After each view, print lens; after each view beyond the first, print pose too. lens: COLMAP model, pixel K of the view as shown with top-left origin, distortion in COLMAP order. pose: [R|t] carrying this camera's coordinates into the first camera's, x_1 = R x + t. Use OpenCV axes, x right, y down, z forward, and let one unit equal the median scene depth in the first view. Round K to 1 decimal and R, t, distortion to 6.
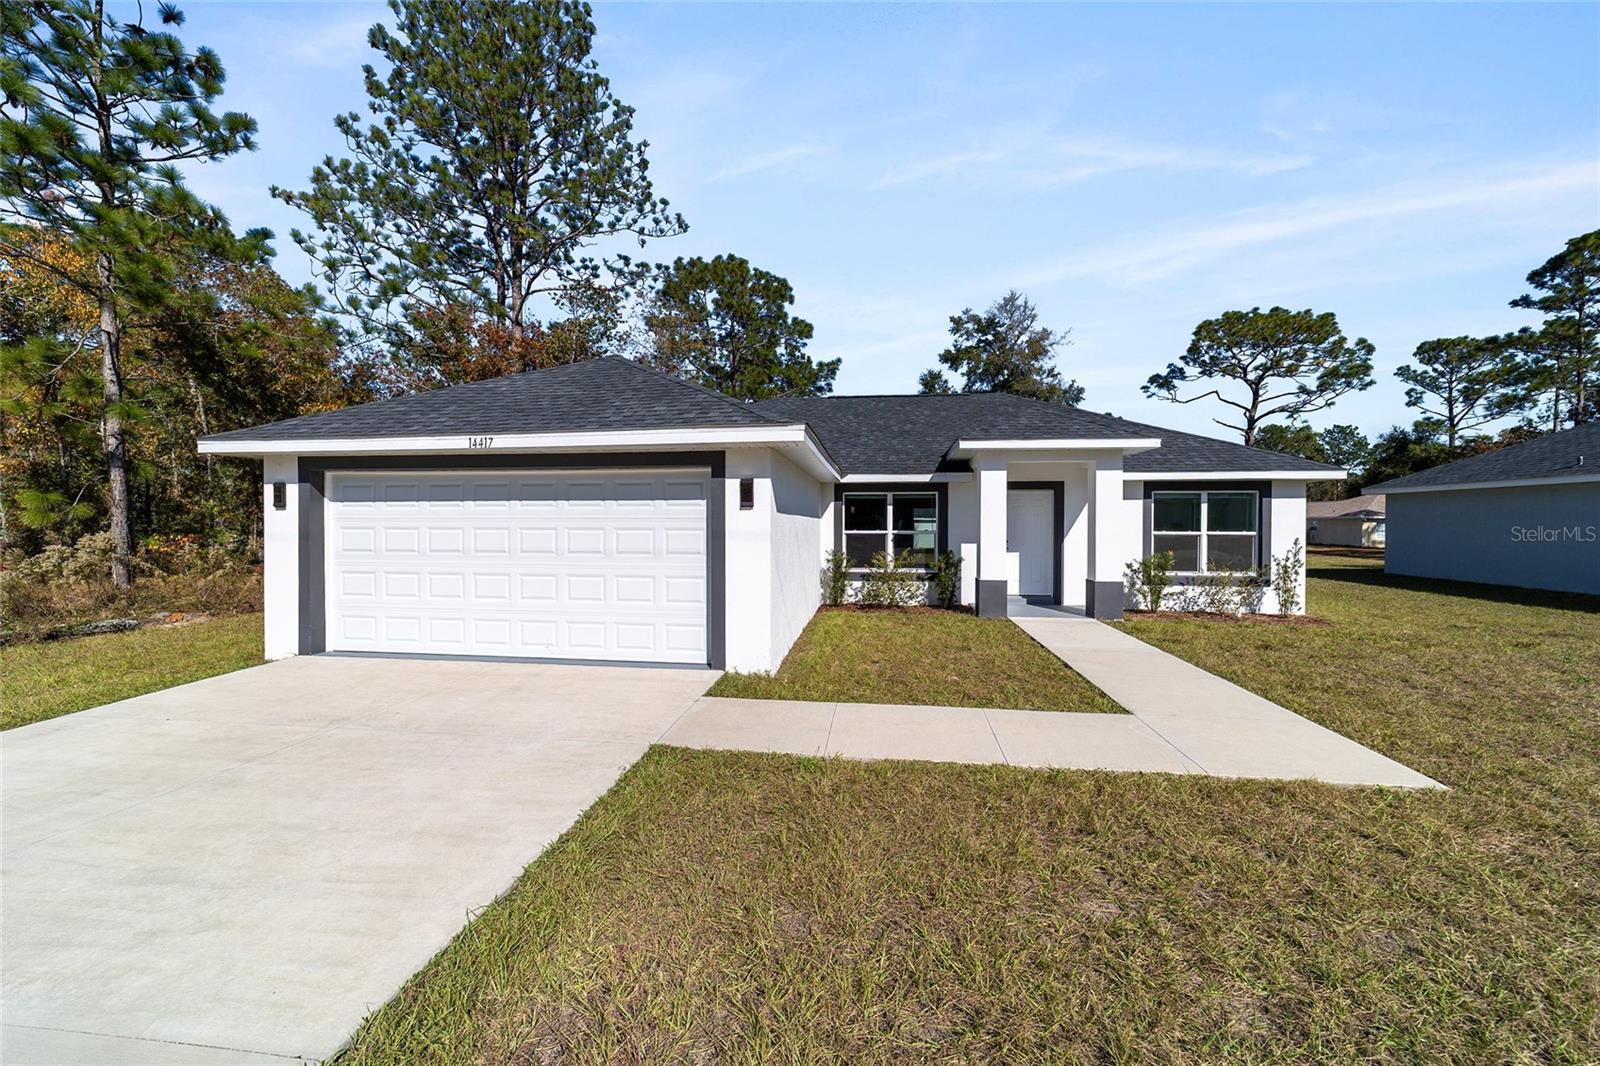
lens RADIAL K [[623.0, 0, 799.0], [0, 623.0, 531.4], [0, 0, 1]] dist [-0.021032, 0.009894]
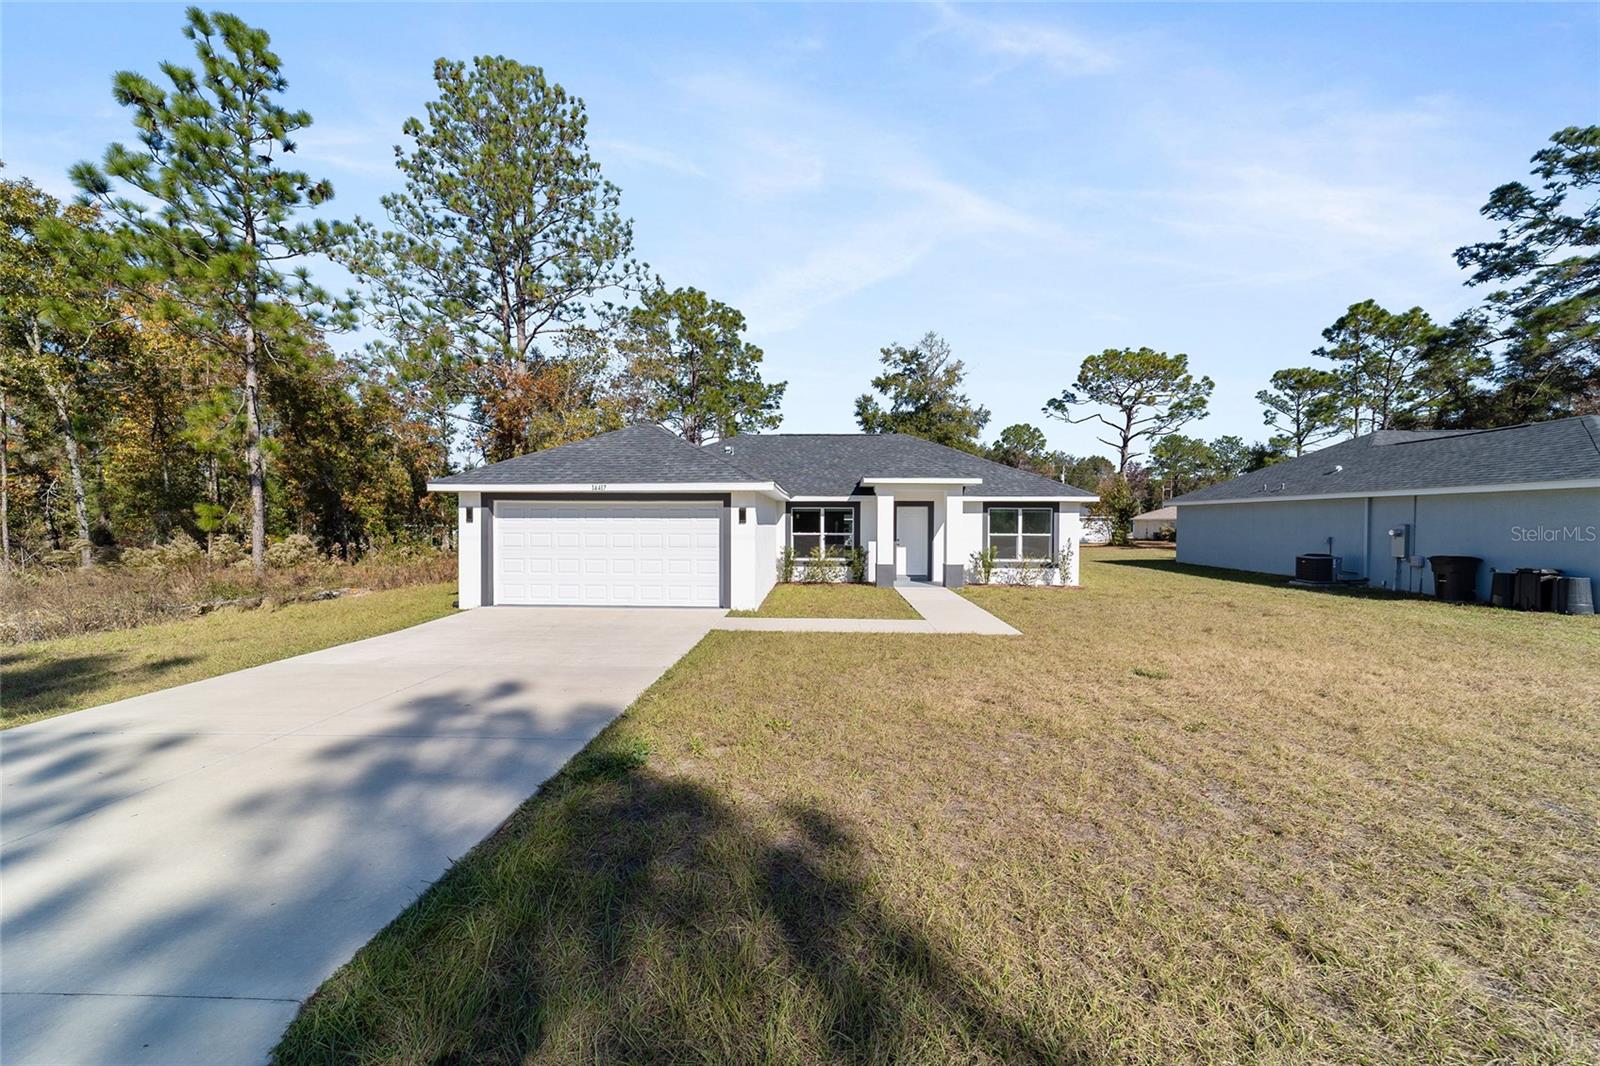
lens RADIAL K [[613.7, 0, 800.0], [0, 613.7, 533.0], [0, 0, 1]] dist [-0.020447, 0.008772]
pose [[0.995977, -0.000398, 0.089610, -0.018042], [-0.000137, 0.999982, 0.005960, -0.004391], [-0.089610, -0.005948, 0.995959, -0.207161]]
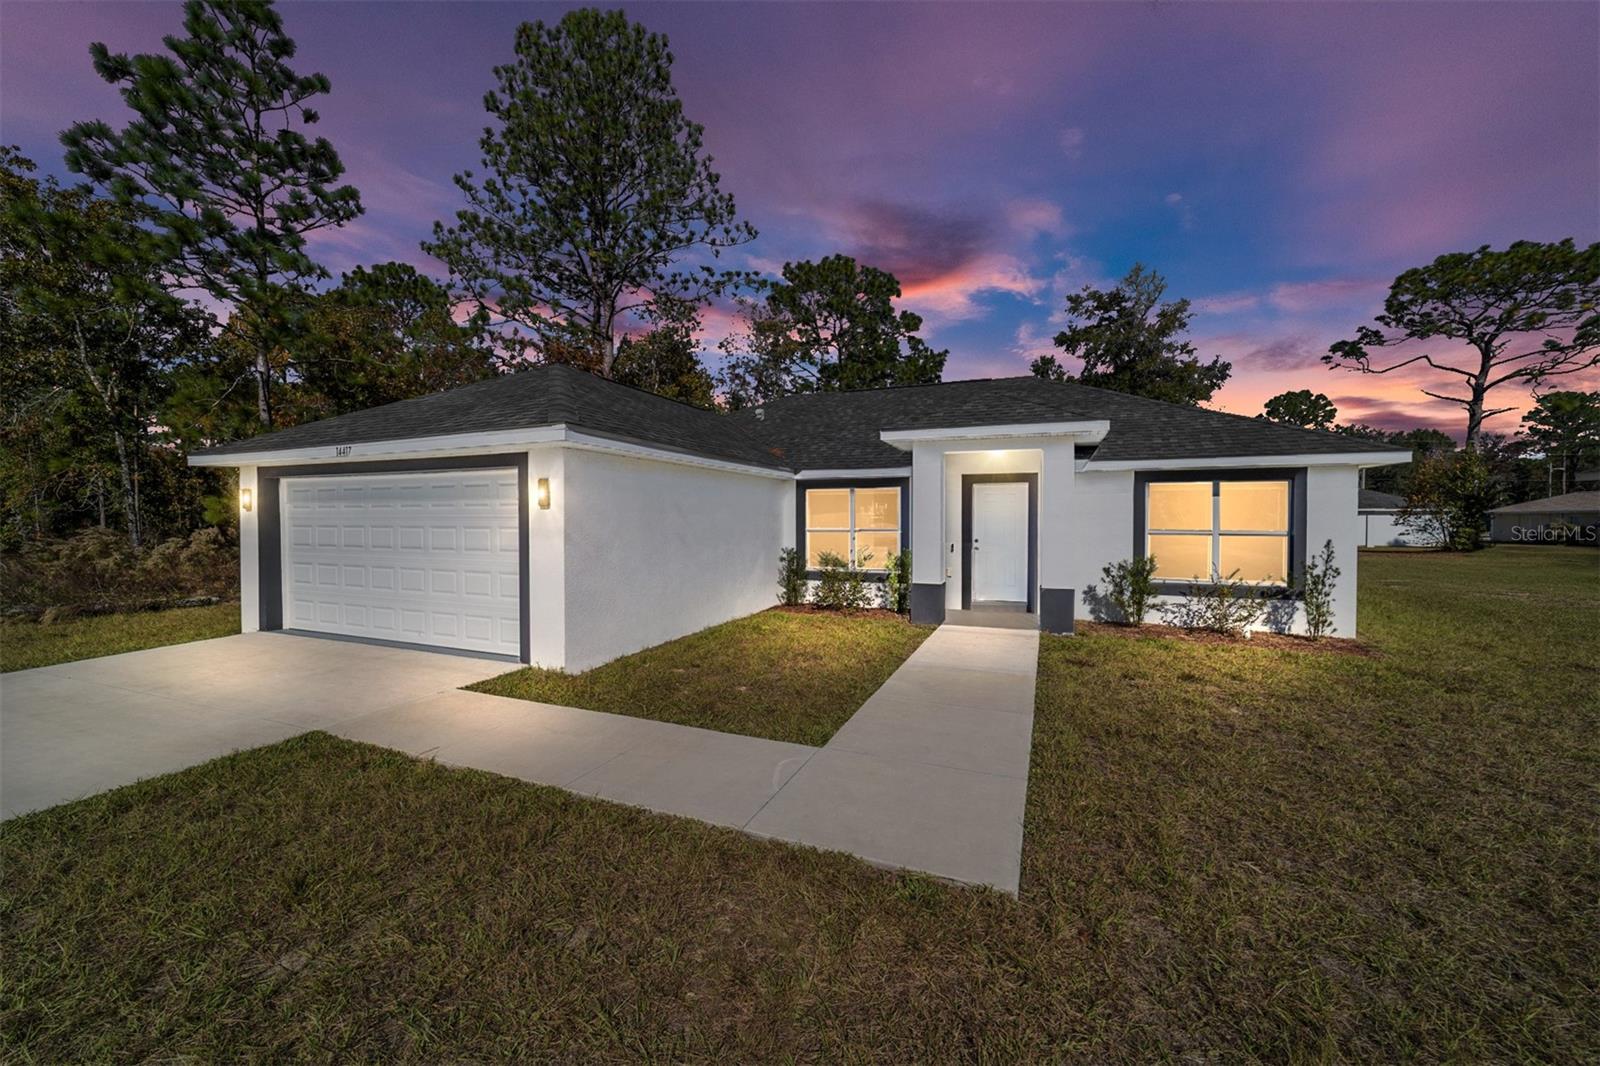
lens RADIAL K [[609.6, 0, 799.2], [0, 609.6, 531.2], [0, 0, 1]] dist [-0.018624, 0.008477]
pose [[0.966000, 0.003881, -0.258514, 0.134963], [-0.002094, 0.999972, 0.007189, -0.001559], [0.258534, -0.006403, 0.965981, 0.034078]]
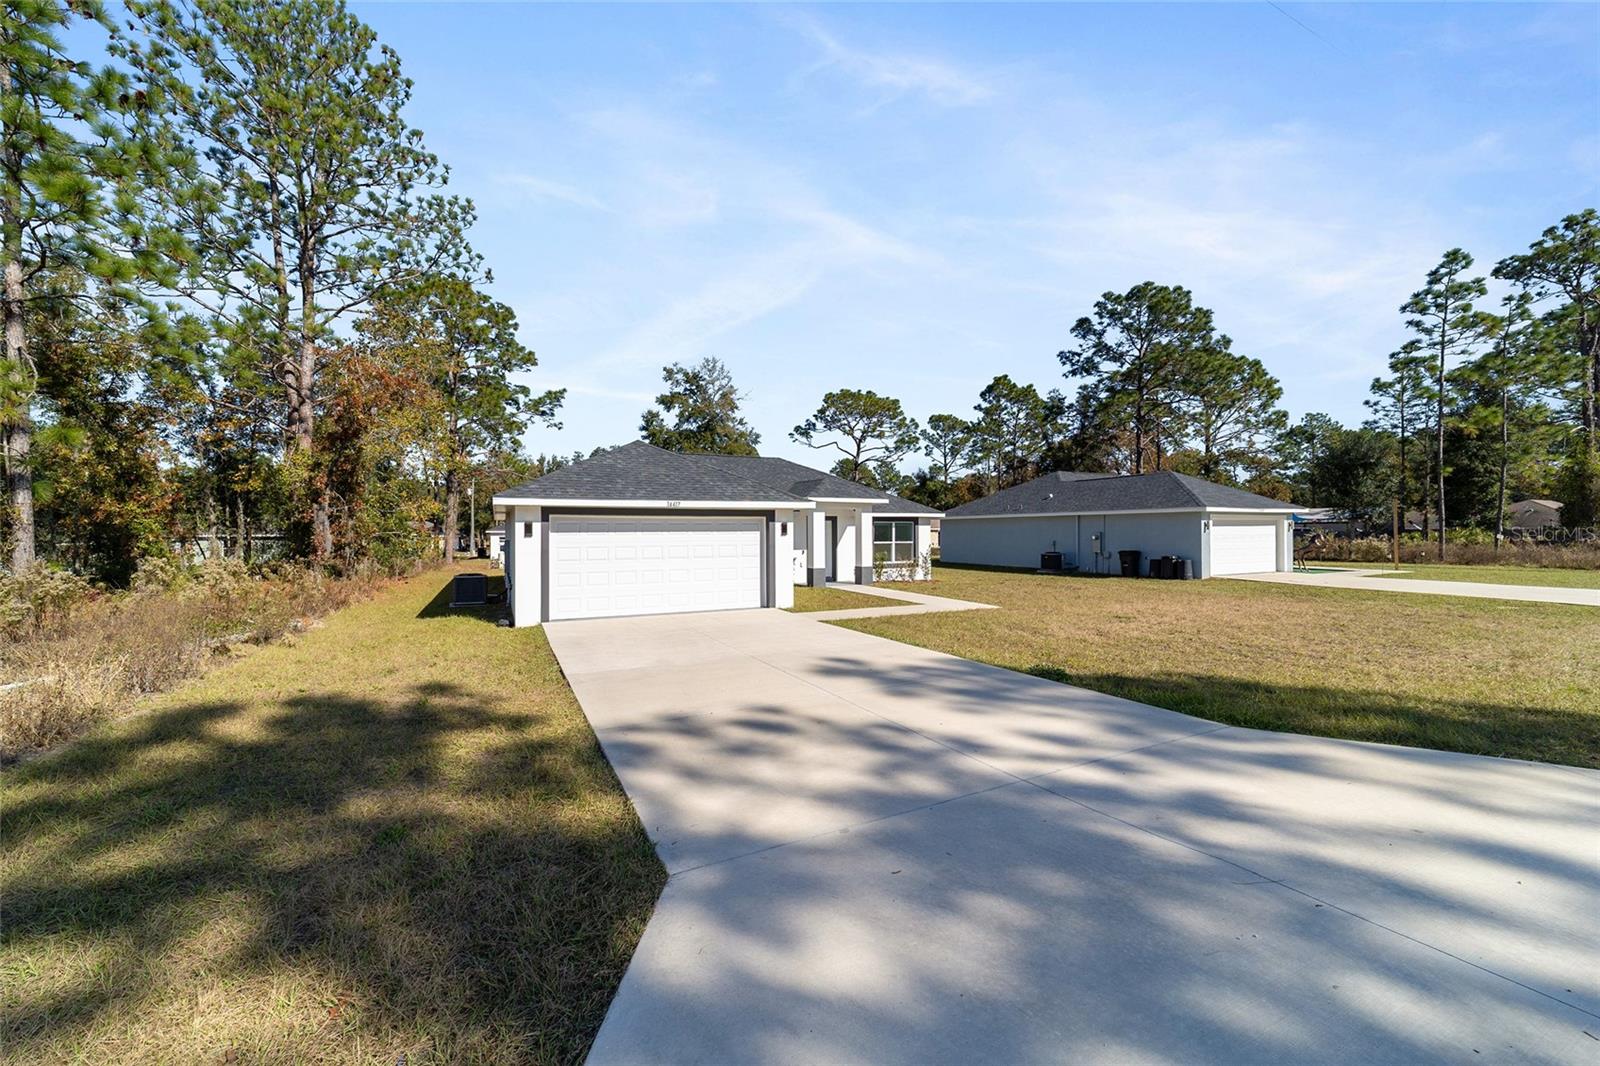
lens RADIAL K [[613.7, 0, 800.0], [0, 613.7, 533.0], [0, 0, 1]] dist [-0.020447, 0.008772]
pose [[0.829230, -0.006229, 0.558873, -0.303227], [0.013442, 0.999871, -0.008801, -0.005958], [-0.558746, 0.014811, 0.829206, -0.211453]]
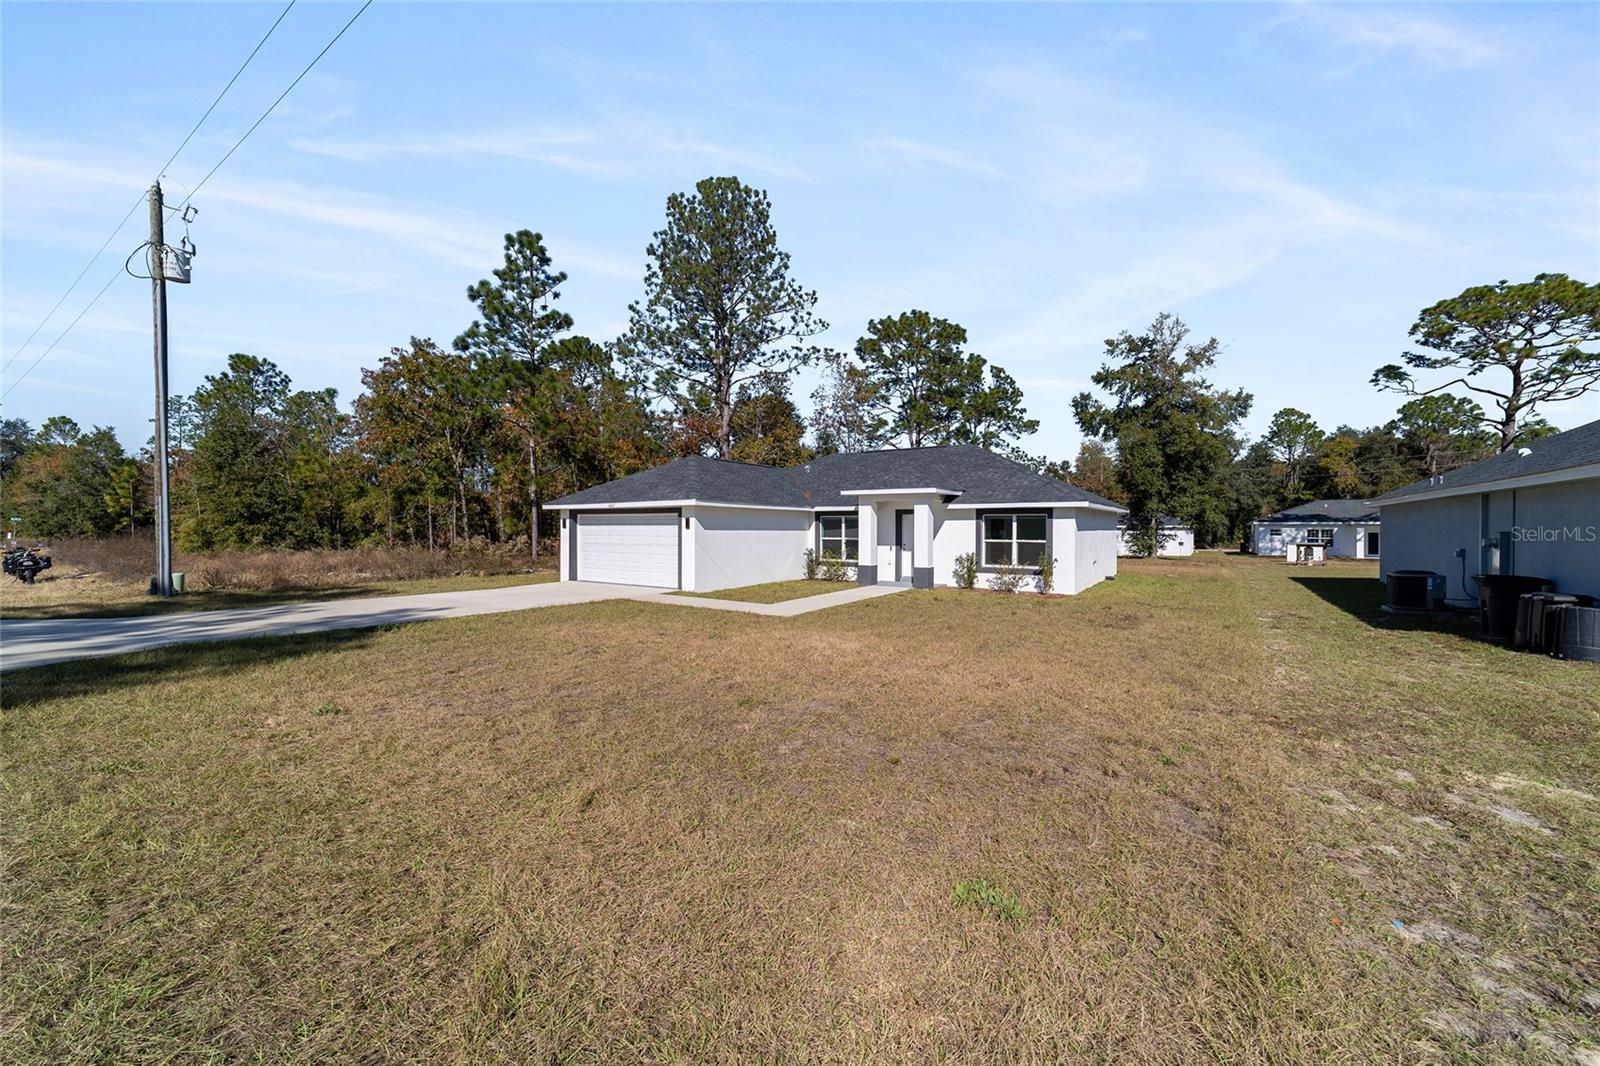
lens RADIAL K [[613.7, 0, 800.0], [0, 613.7, 533.0], [0, 0, 1]] dist [-0.020447, 0.008772]
pose [[0.895048, 0.004256, -0.445949, 0.351638], [-0.007193, 0.999962, -0.004892, -0.002527], [0.445911, 0.007587, 0.895045, -0.261565]]
